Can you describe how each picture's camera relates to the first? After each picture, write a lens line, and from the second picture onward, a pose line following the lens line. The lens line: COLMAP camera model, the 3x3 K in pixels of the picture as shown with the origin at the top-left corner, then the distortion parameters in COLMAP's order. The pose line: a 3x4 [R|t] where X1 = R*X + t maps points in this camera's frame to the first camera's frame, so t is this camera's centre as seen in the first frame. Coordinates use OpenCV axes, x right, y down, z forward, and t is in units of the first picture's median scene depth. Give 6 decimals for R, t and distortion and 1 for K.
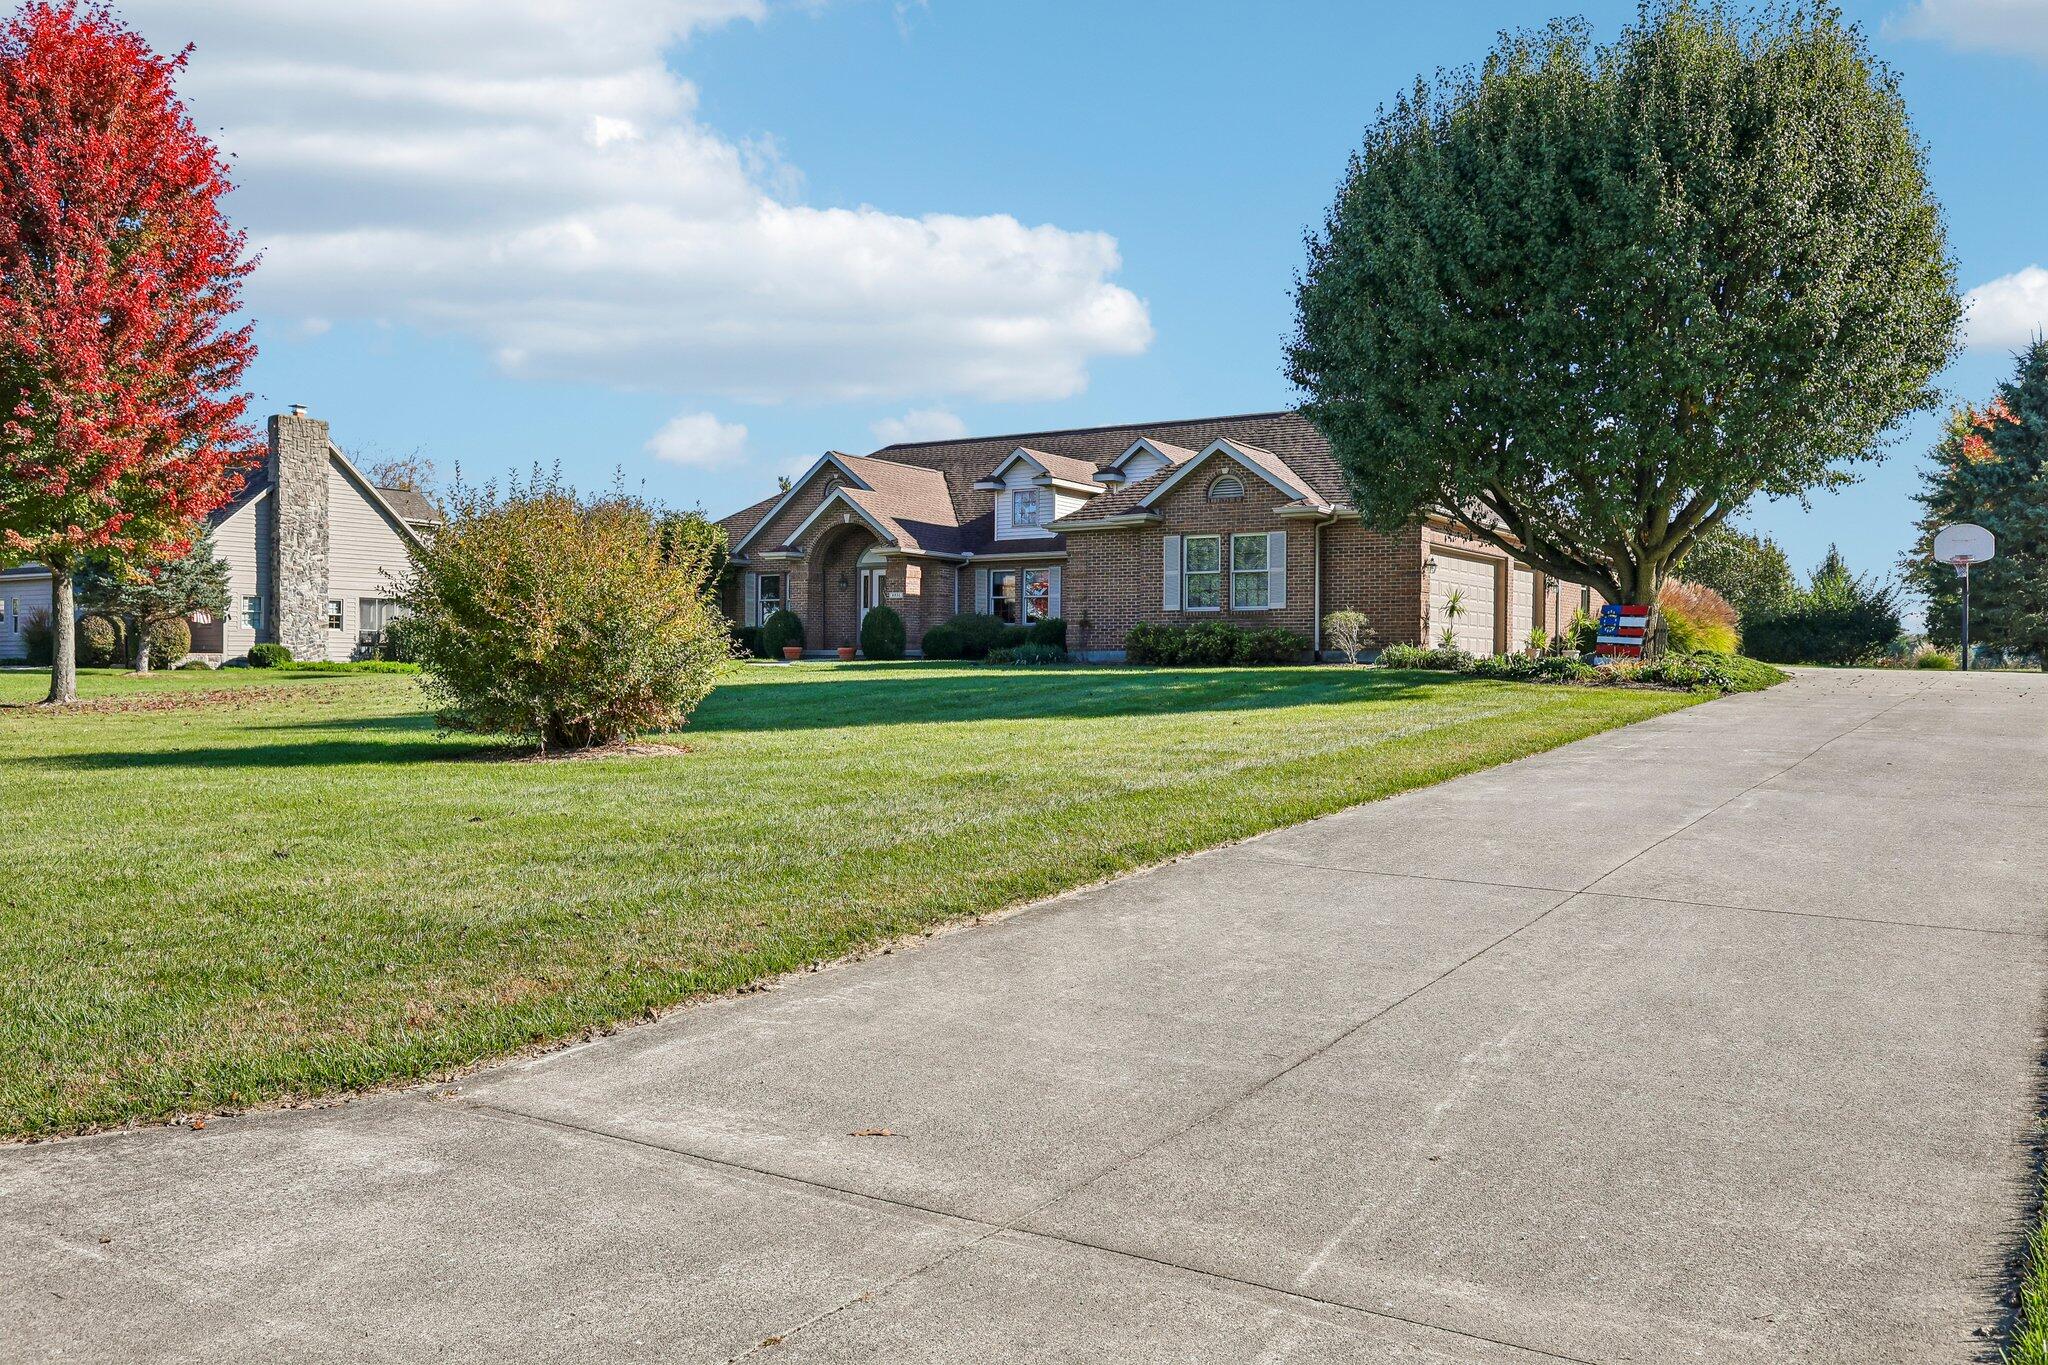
lens RADIAL K [[1695.0, 0, 1024.0], [0, 1695.0, 682.5], [0, 0, 1]] dist [0.073223, 0.000501]
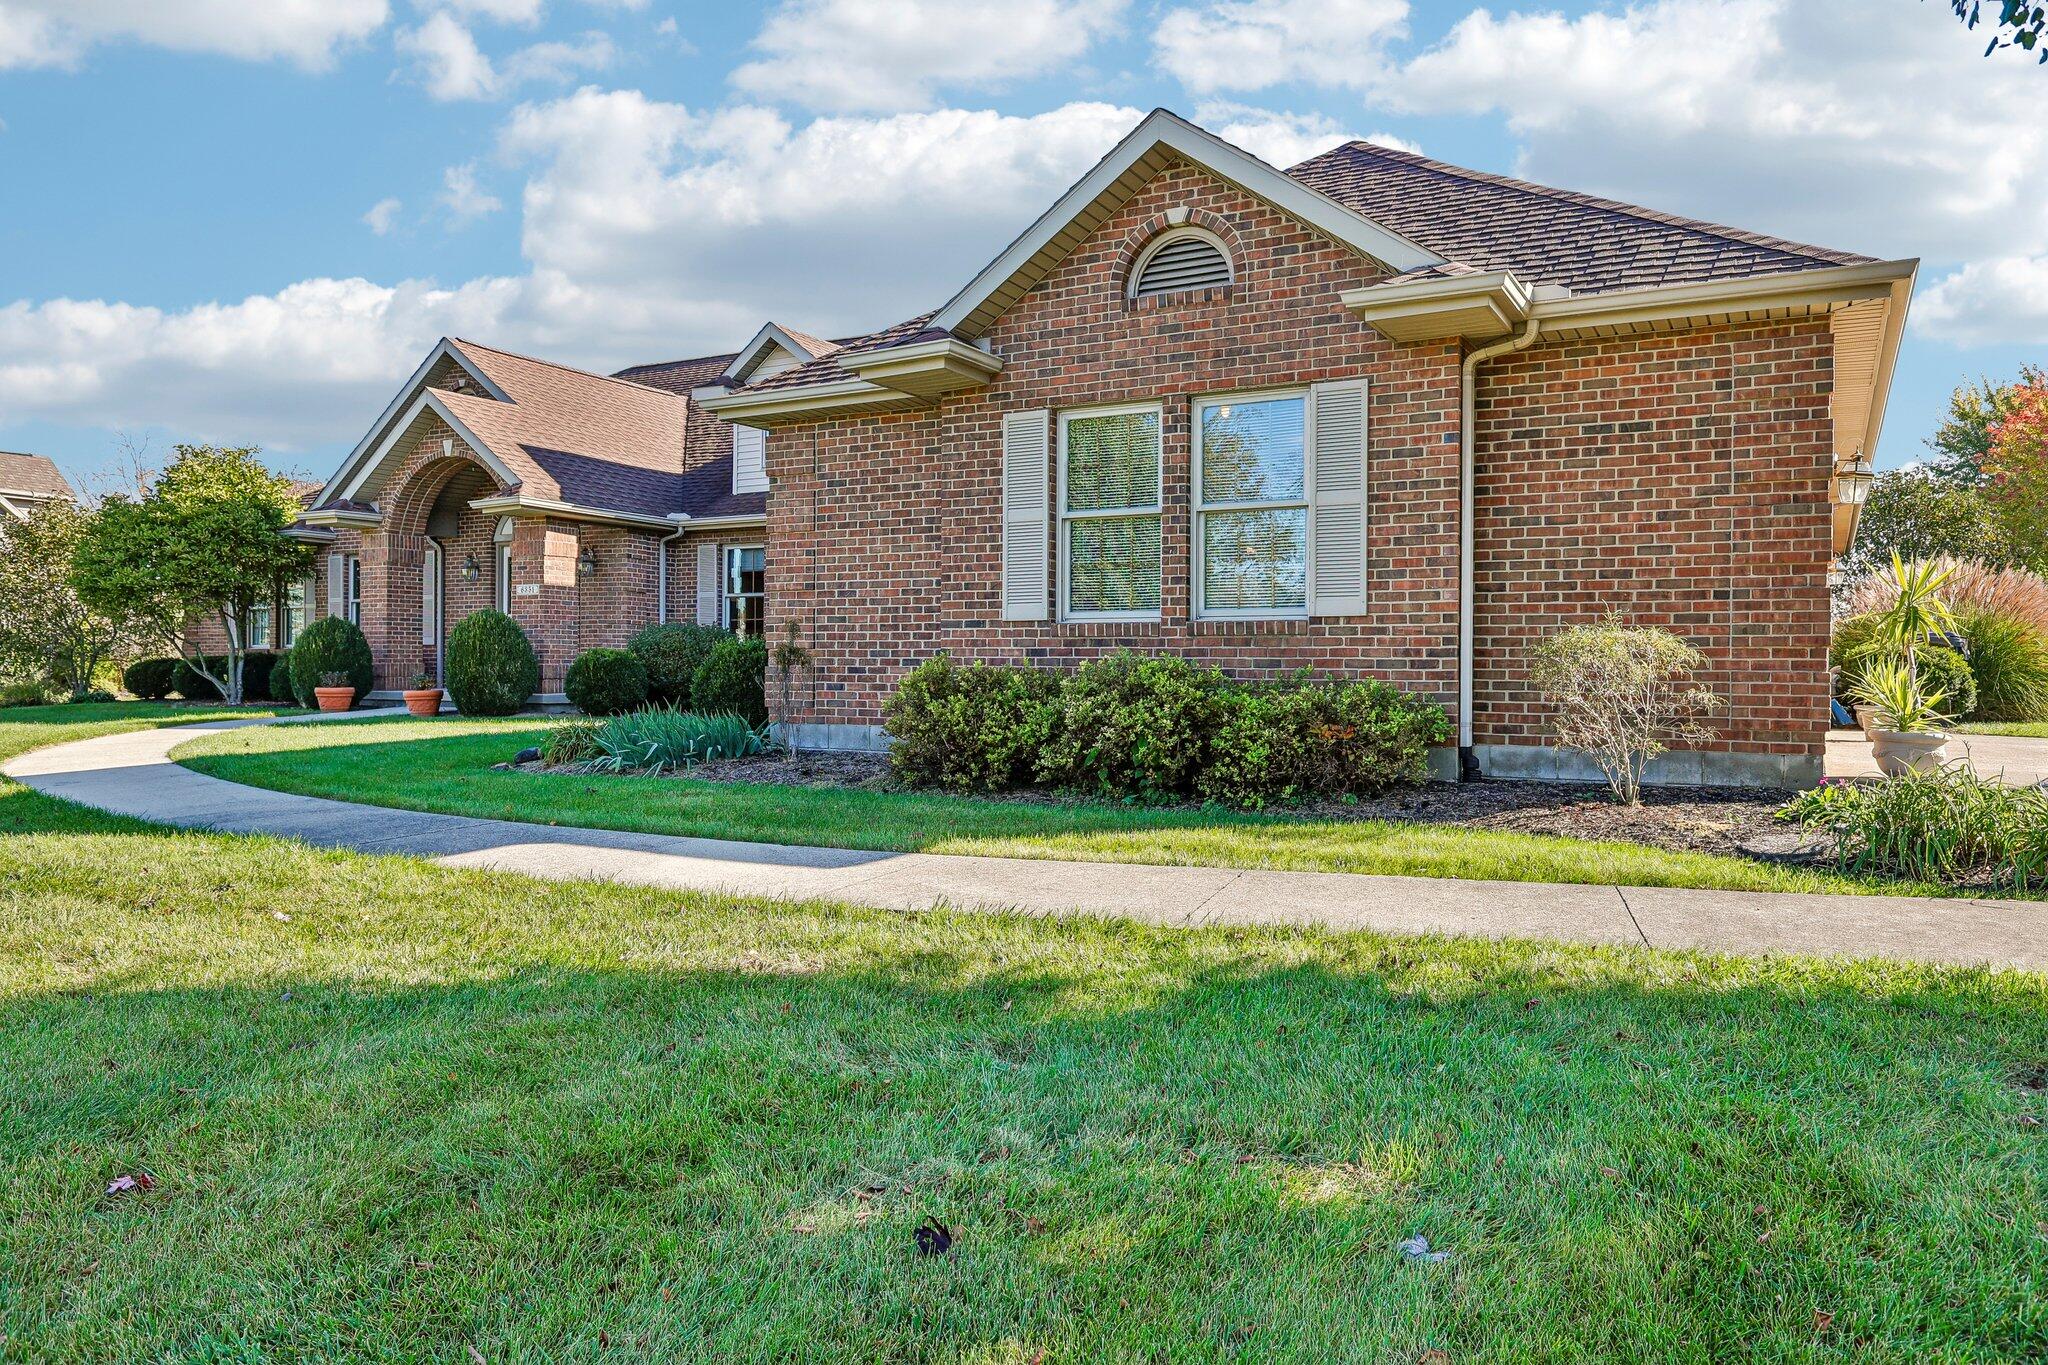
lens RADIAL K [[1410.5, 0, 1024.0], [0, 1410.5, 682.5], [0, 0, 1]] dist [0.000499, 0.000791]
pose [[0.998408, -0.000930, 0.056397, 0.055236], [0.000717, 0.999993, 0.003805, -0.024138], [-0.056400, -0.003758, 0.998401, 0.554555]]
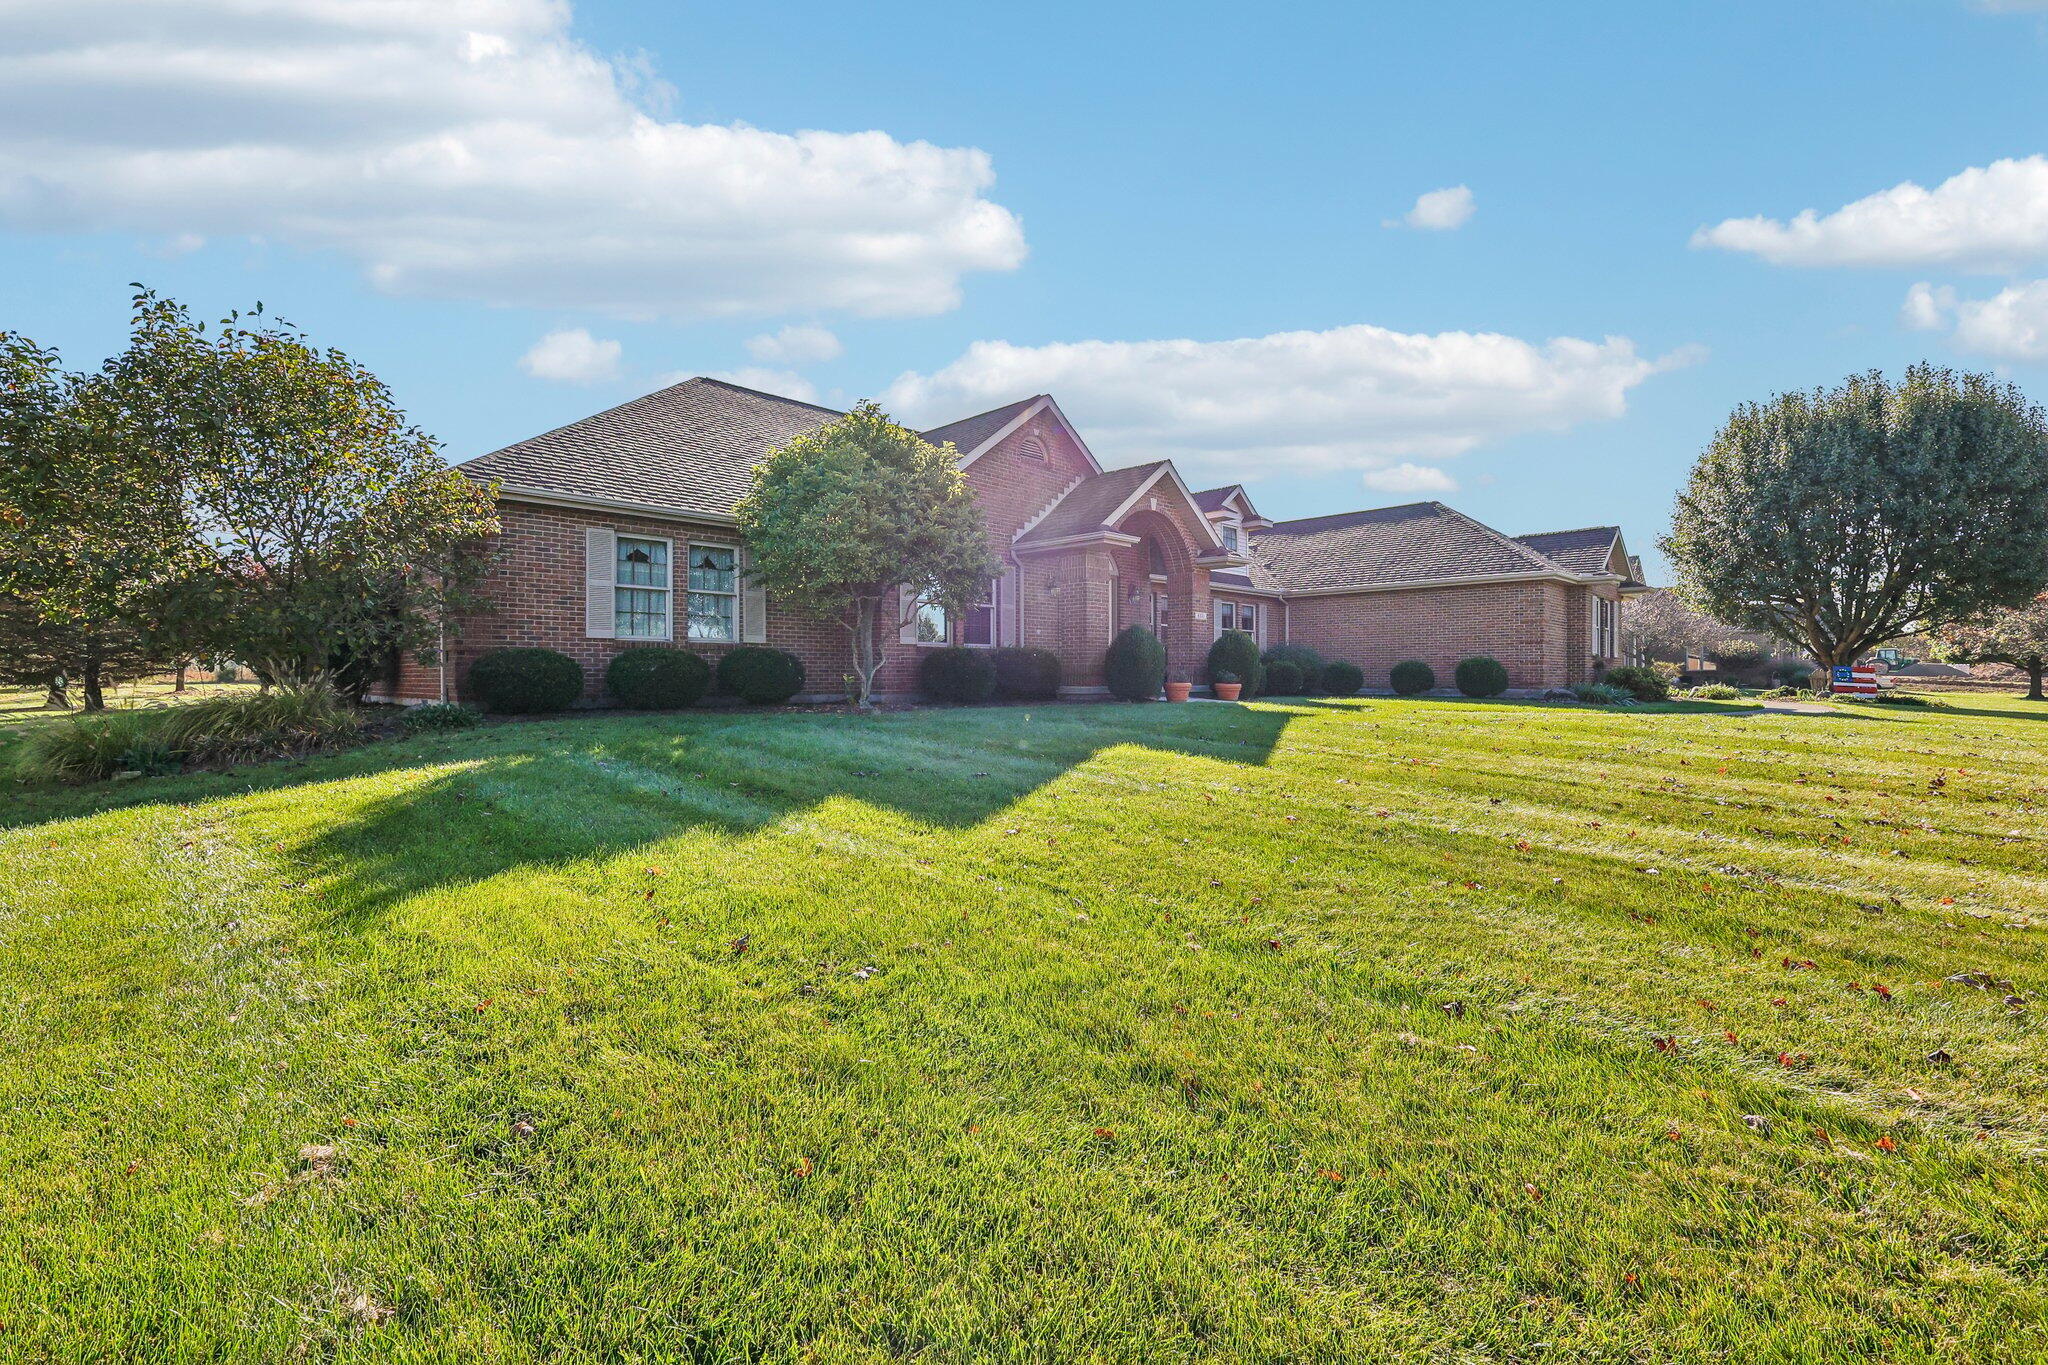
lens RADIAL K [[881.6, 0, 1024.0], [0, 881.6, 682.5], [0, 0, 1]] dist [0.000399, 0.000006]
pose [[0.215251, -0.011025, 0.976496, -0.499211], [0.004493, 0.999937, 0.010299, -0.025167], [-0.976548, 0.002170, 0.215287, 0.999277]]
